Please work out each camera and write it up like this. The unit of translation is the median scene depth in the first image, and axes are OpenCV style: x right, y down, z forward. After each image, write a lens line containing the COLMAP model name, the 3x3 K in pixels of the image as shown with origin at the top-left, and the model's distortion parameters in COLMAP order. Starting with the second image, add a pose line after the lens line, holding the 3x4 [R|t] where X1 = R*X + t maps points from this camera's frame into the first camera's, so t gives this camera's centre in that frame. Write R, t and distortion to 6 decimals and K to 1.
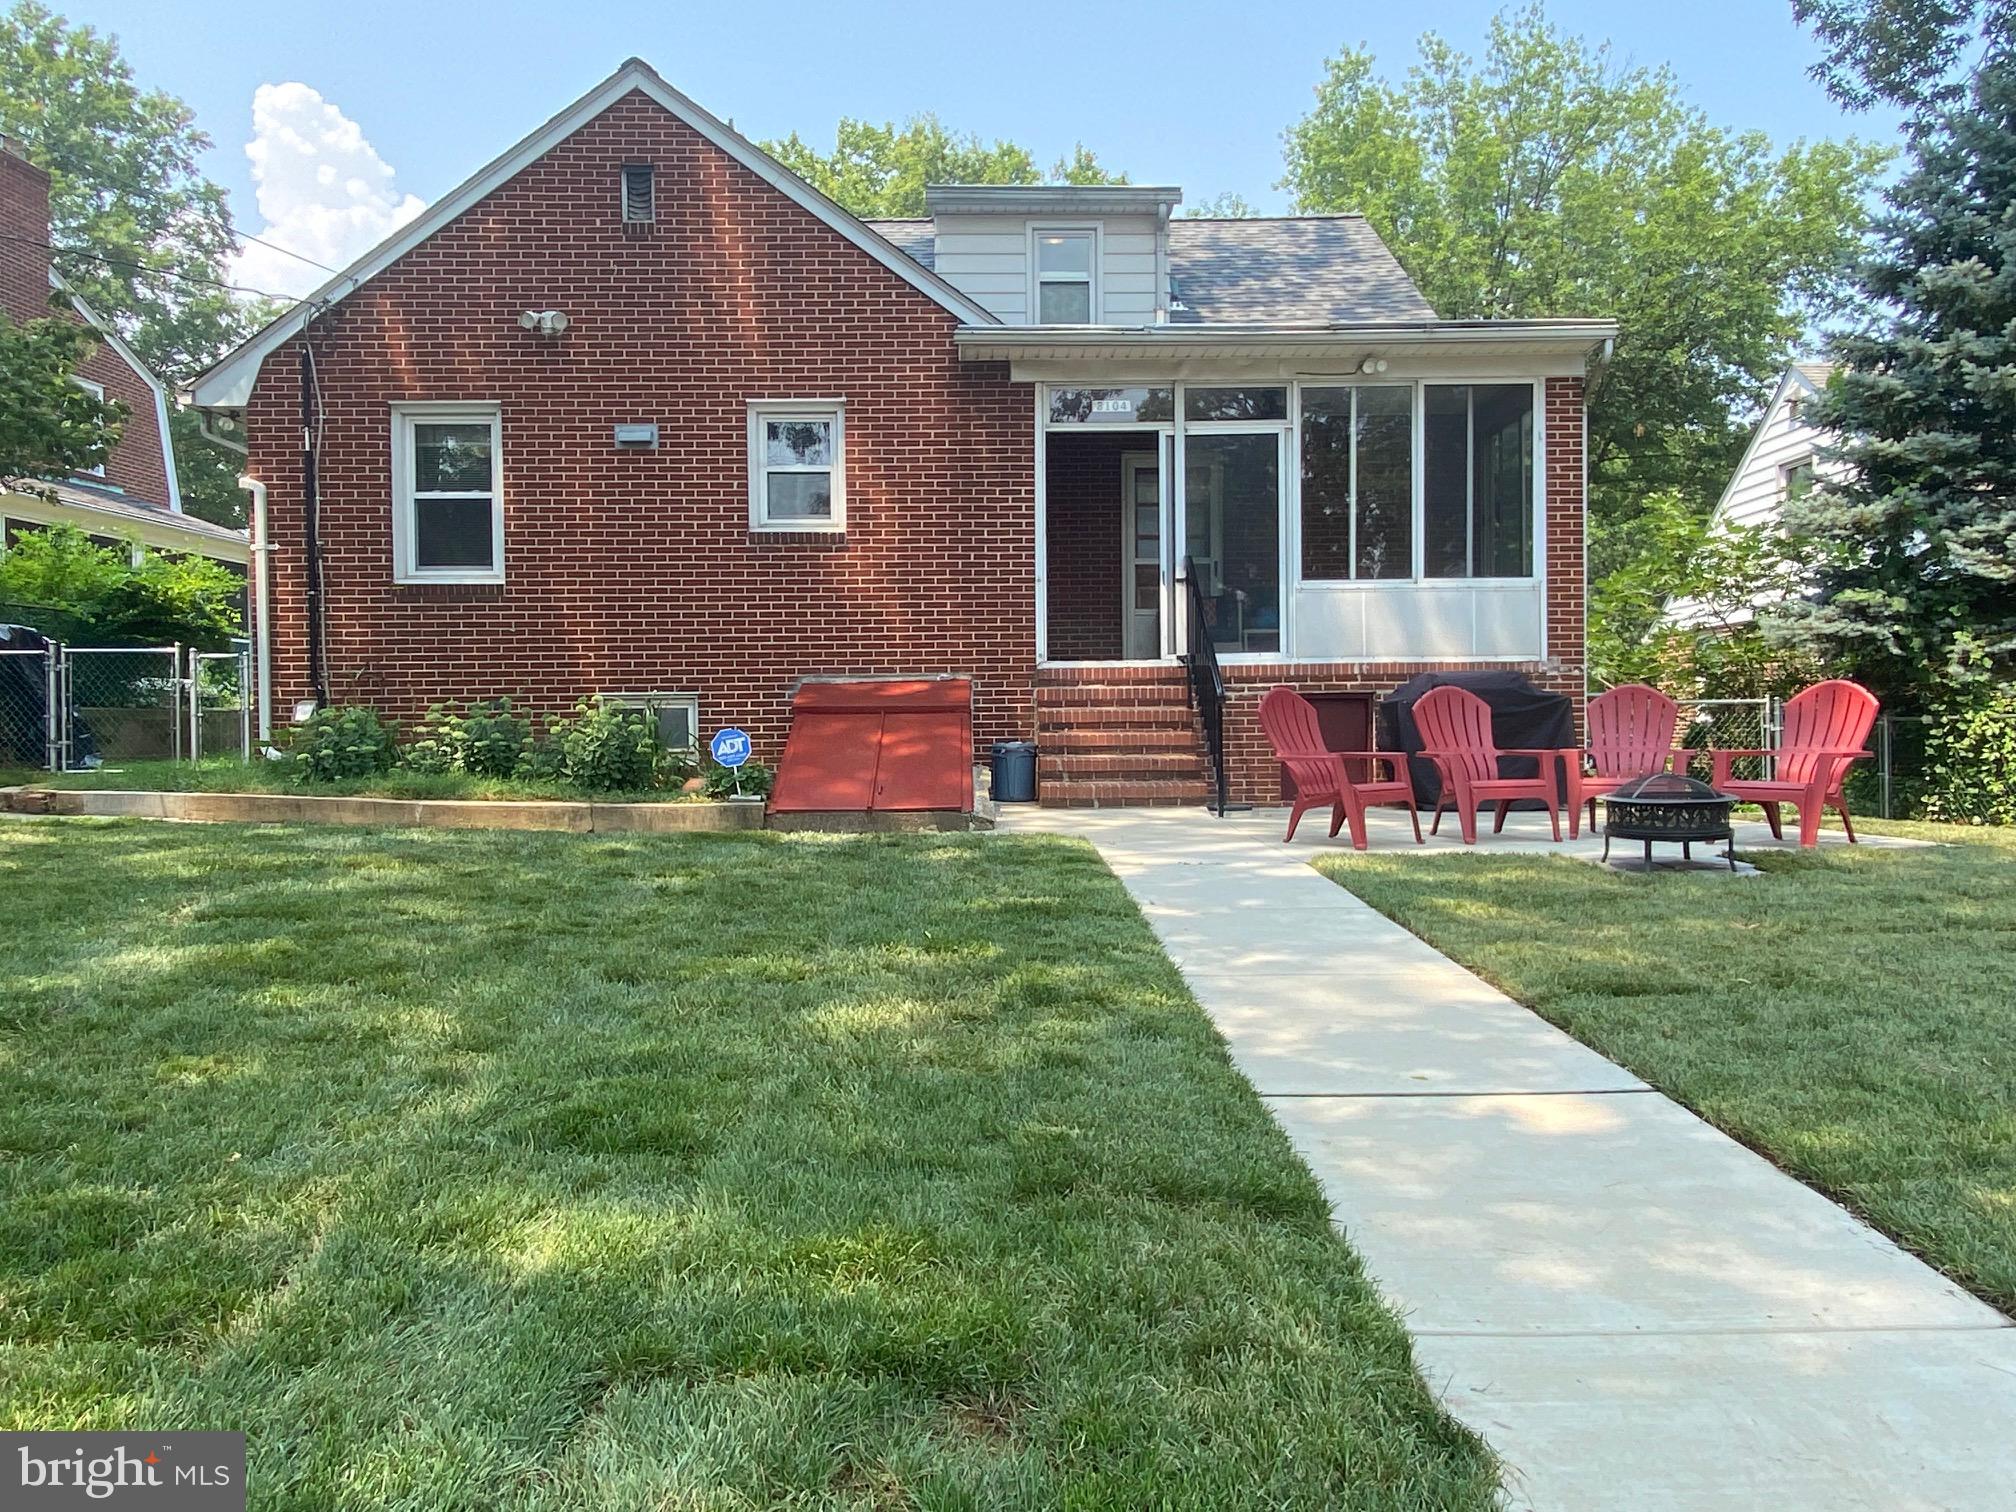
lens RADIAL K [[1488.0, 0, 962.2], [0, 1488.0, 749.0], [0, 0, 1]] dist [0.100076, -0.105705]
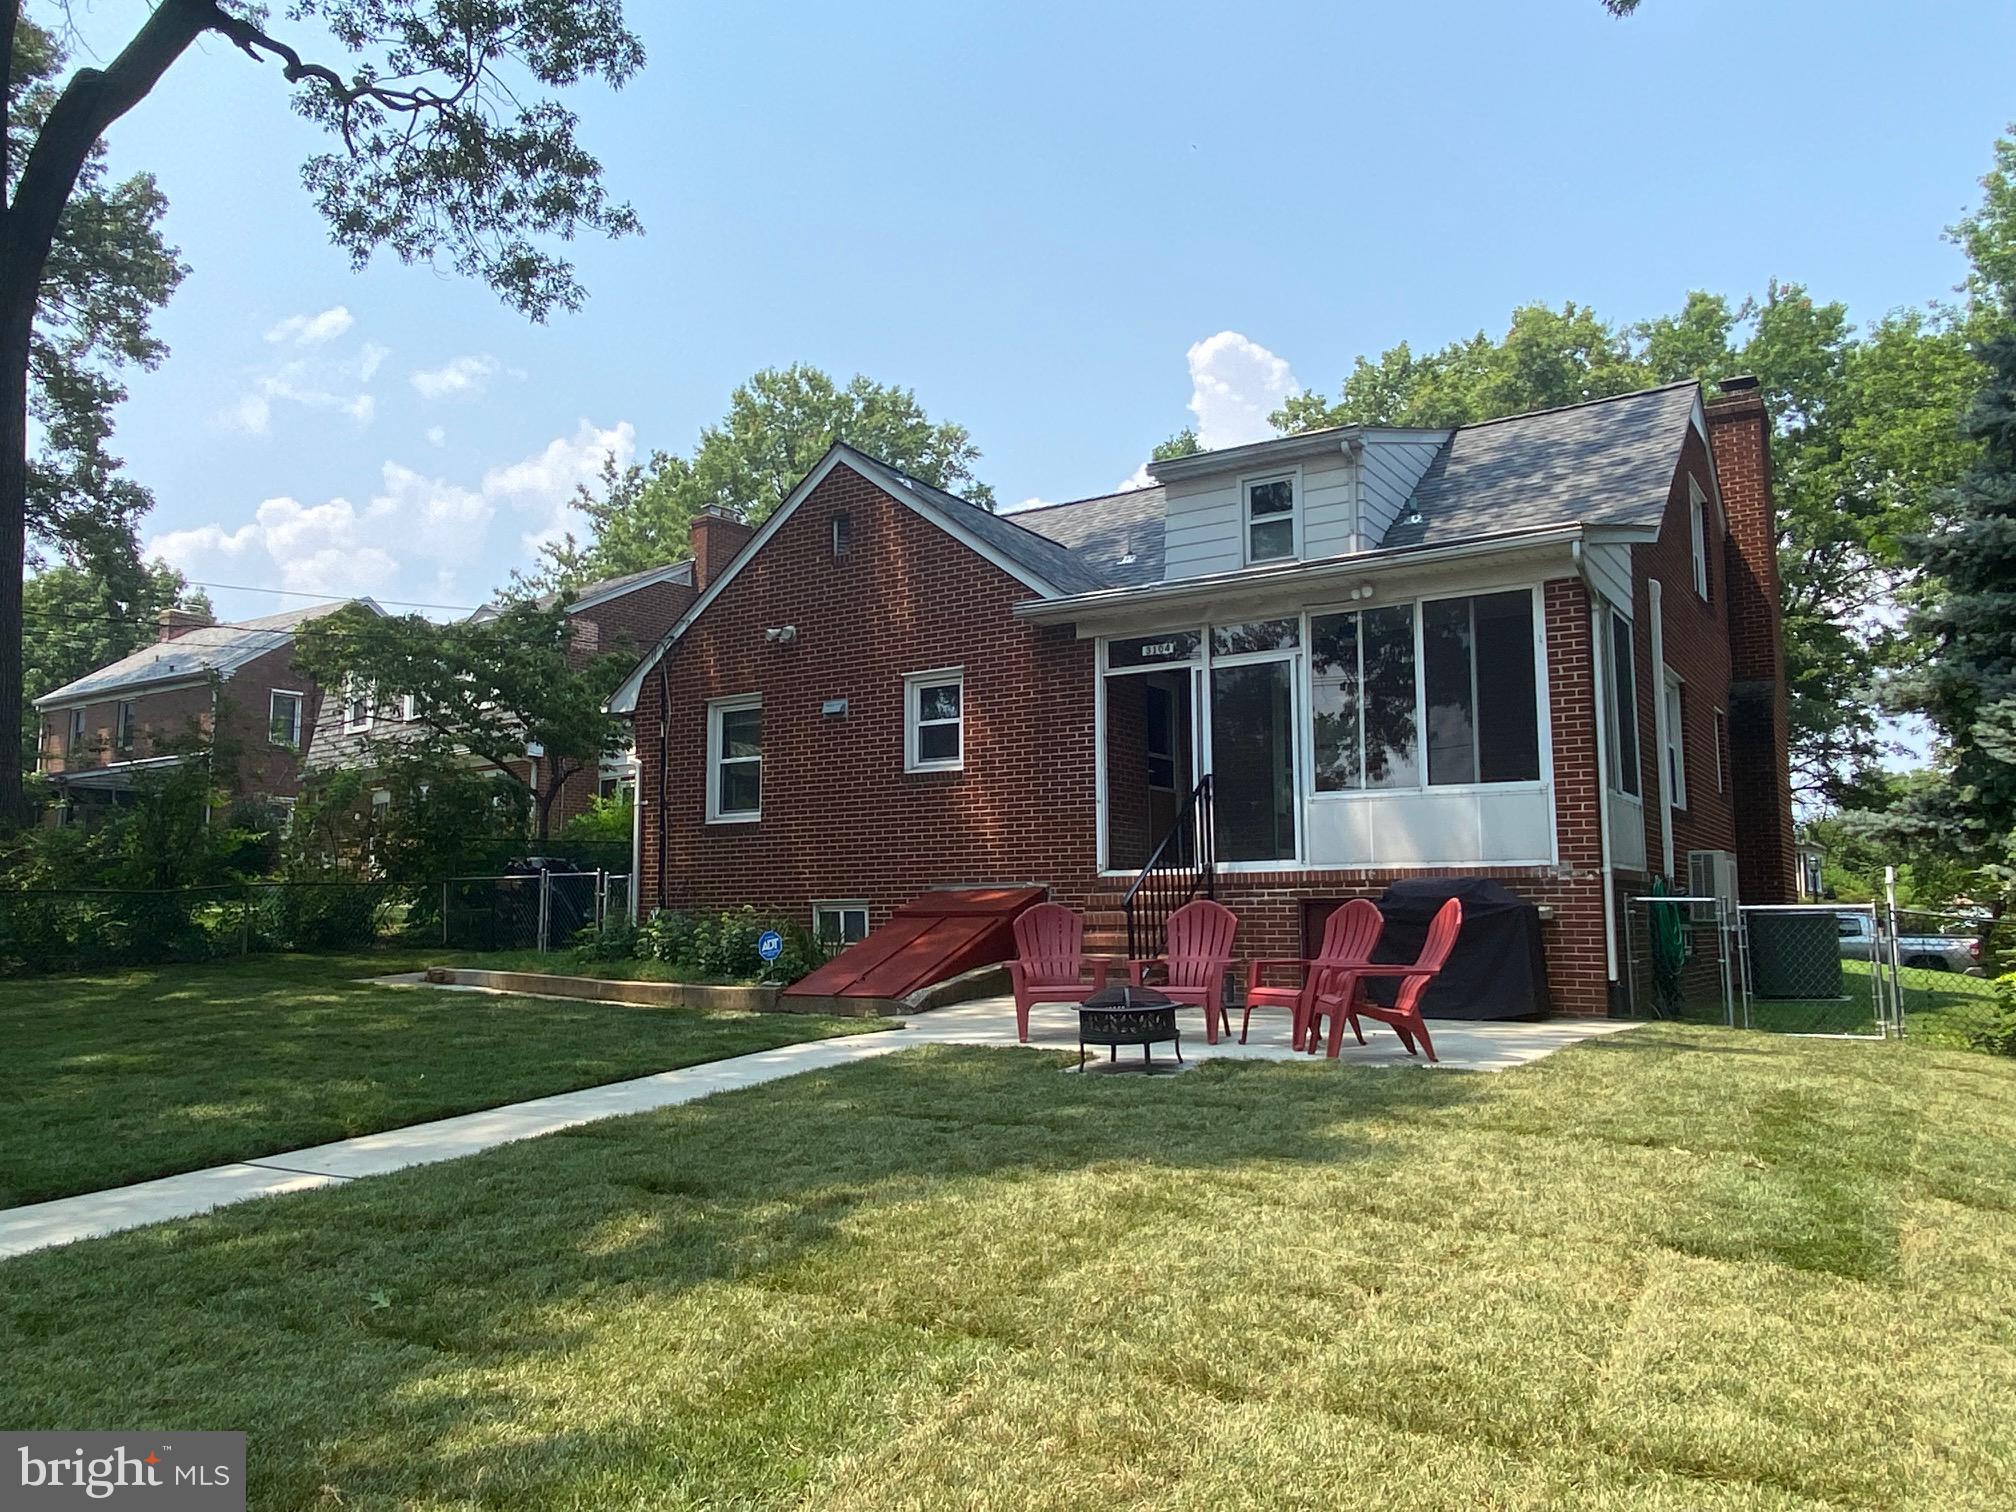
lens RADIAL K [[1488.0, 0, 962.2], [0, 1488.0, 749.0], [0, 0, 1]] dist [0.100076, -0.105705]
pose [[0.818871, -0.061304, -0.570695, 0.631212], [-0.006016, 0.993309, -0.115333, -0.018229], [0.573946, 0.097876, 0.813023, -0.020063]]
